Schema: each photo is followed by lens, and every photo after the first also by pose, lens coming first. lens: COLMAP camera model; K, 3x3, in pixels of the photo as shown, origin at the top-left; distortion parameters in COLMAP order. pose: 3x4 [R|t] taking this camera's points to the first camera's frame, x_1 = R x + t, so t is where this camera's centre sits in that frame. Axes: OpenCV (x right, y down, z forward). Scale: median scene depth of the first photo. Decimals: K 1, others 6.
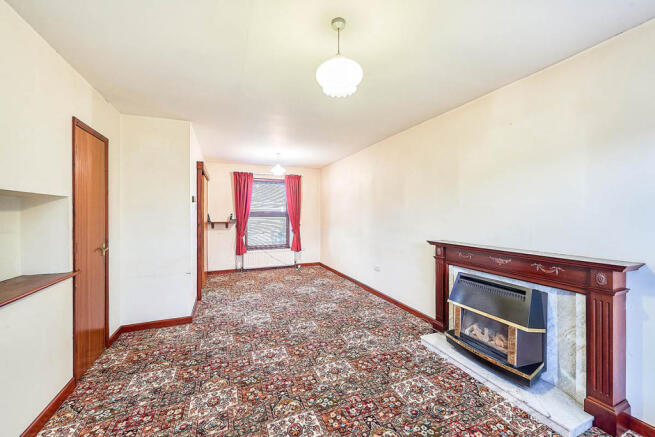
lens RADIAL K [[272.7, 0, 330.5], [0, 272.7, 215.3], [0, 0, 1]] dist [0.002122, 0.000046]
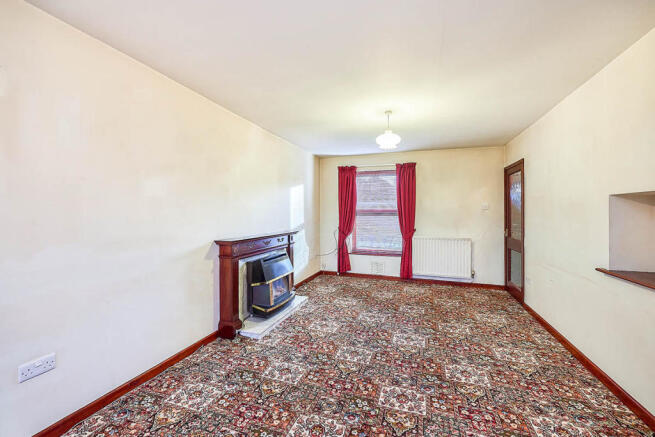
lens RADIAL K [[272.7, 0, 331.7], [0, 272.7, 215.1], [0, 0, 1]] dist [0.002122, 0.000046]
pose [[-0.765448, -0.005642, 0.643473, -0.597672], [0.002663, 0.999925, 0.011935, -0.003345], [-0.643492, 0.010849, -0.765376, 1.831265]]
